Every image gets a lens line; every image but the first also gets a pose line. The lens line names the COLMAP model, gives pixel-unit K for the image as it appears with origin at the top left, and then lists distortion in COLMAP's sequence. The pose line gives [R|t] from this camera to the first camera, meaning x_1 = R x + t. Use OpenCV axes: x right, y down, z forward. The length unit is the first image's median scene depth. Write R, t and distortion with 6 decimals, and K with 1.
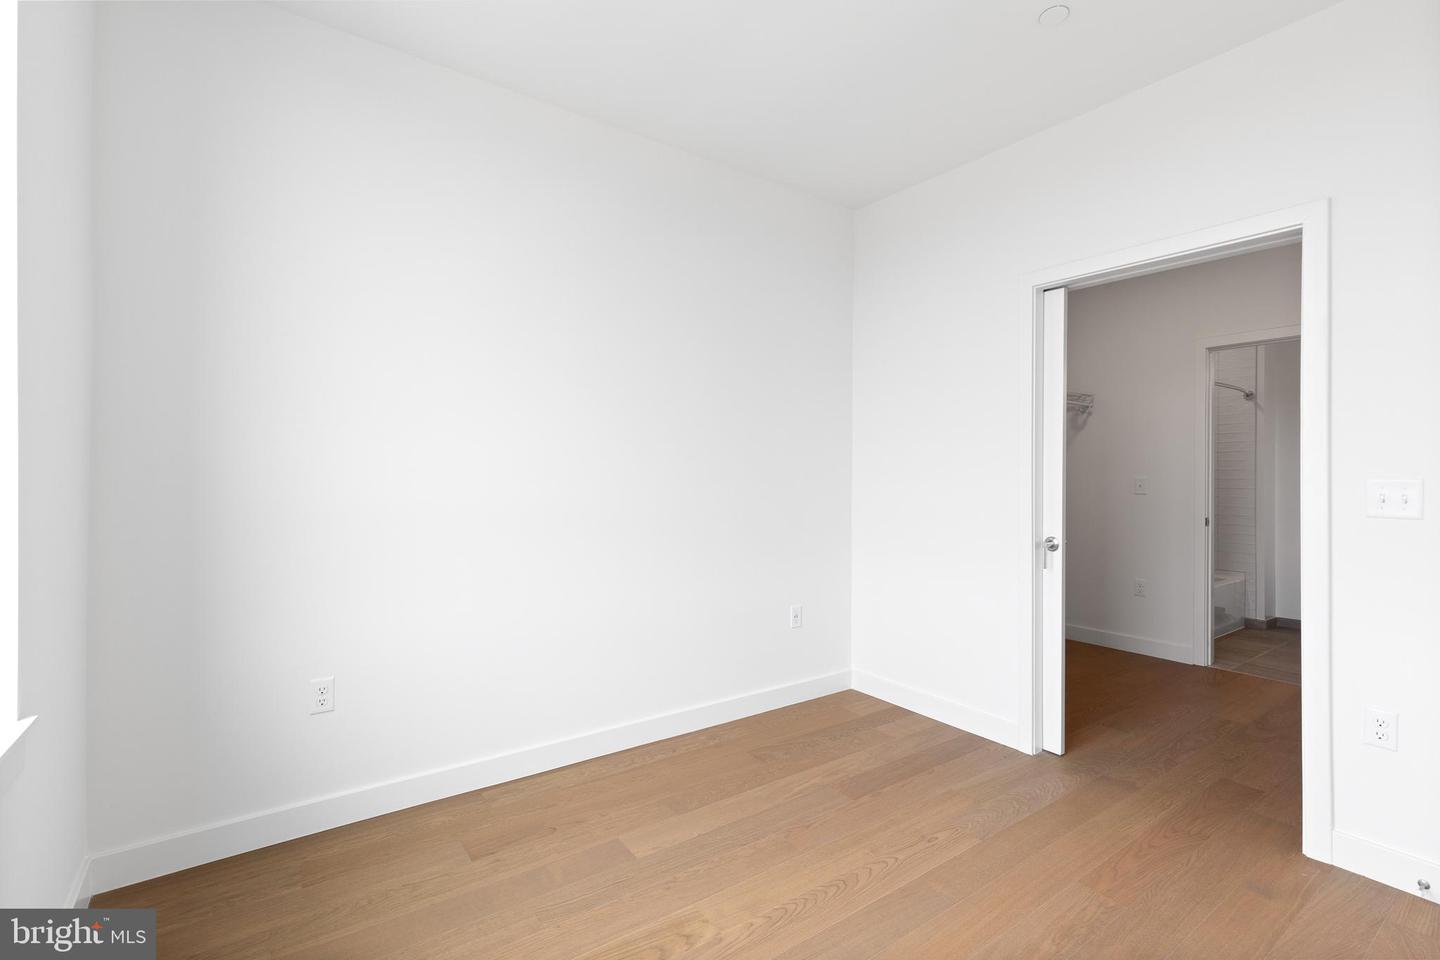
lens RADIAL K [[652.3, 0, 718.4], [0, 652.3, 481.8], [0, 0, 1]] dist [0.002564, 0.000556]
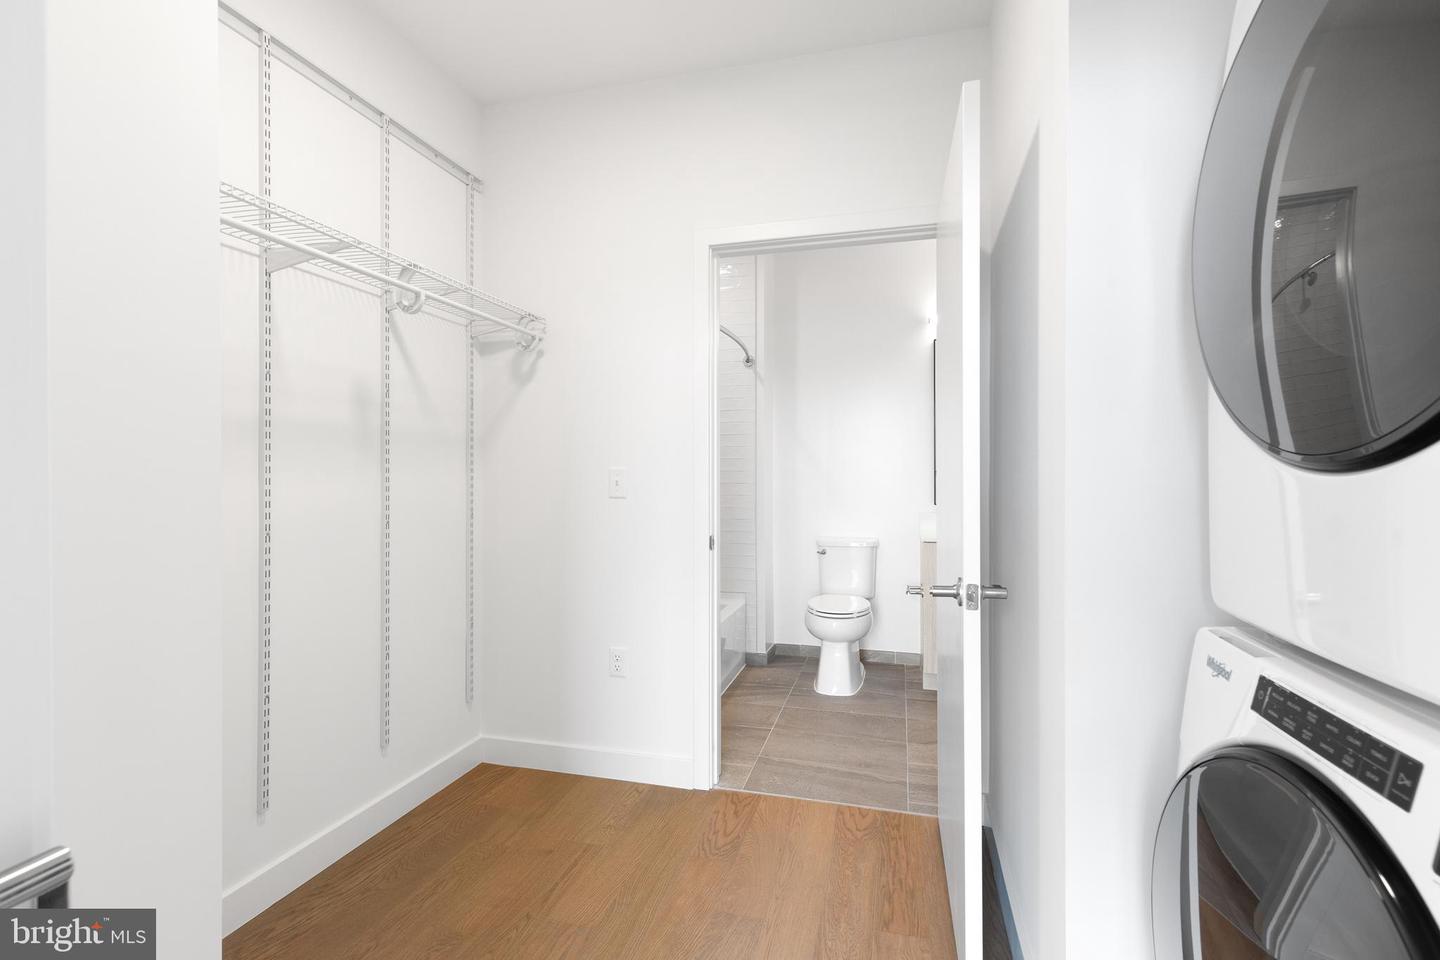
lens RADIAL K [[663.2, 0, 728.2], [0, 663.2, 454.8], [0, 0, 1]] dist [0.002111, -0.000209]
pose [[0.771570, 0.012606, 0.636020, 0.334423], [0.005201, 0.999645, -0.026123, -0.002973], [-0.636123, 0.023464, 0.771231, 0.466155]]
